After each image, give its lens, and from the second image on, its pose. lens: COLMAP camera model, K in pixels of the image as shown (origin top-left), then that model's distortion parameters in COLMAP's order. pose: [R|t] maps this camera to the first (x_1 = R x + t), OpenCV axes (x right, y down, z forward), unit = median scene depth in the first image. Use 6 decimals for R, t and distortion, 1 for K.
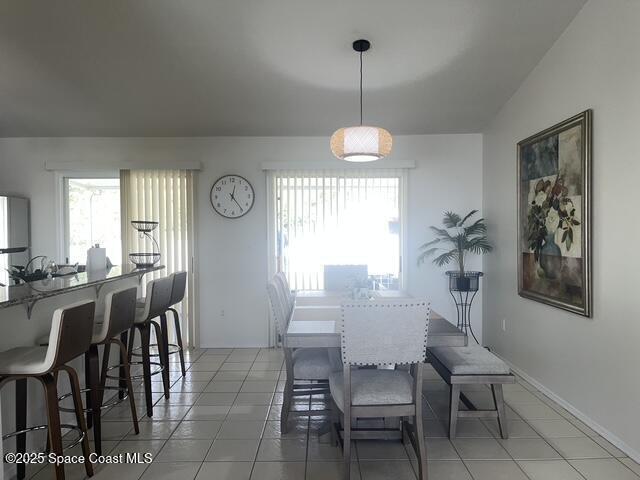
lens RADIAL K [[488.8, 0, 320.0], [0, 488.8, 240.0], [0, 0, 1]] dist [0.066887, -0.083000]
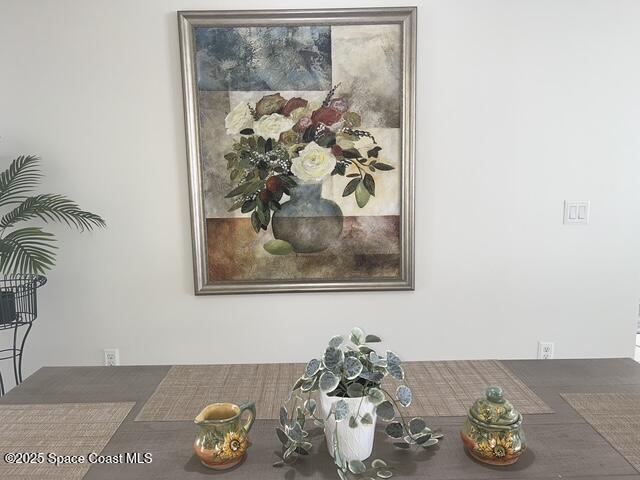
lens RADIAL K [[488.8, 0, 320.0], [0, 488.8, 240.0], [0, 0, 1]] dist [0.066887, -0.083000]
pose [[-0.016997, -0.126608, 0.991807, -0.184641], [0.033367, 0.991326, 0.127118, -0.021649], [-0.999299, 0.035254, -0.012625, 1.030077]]
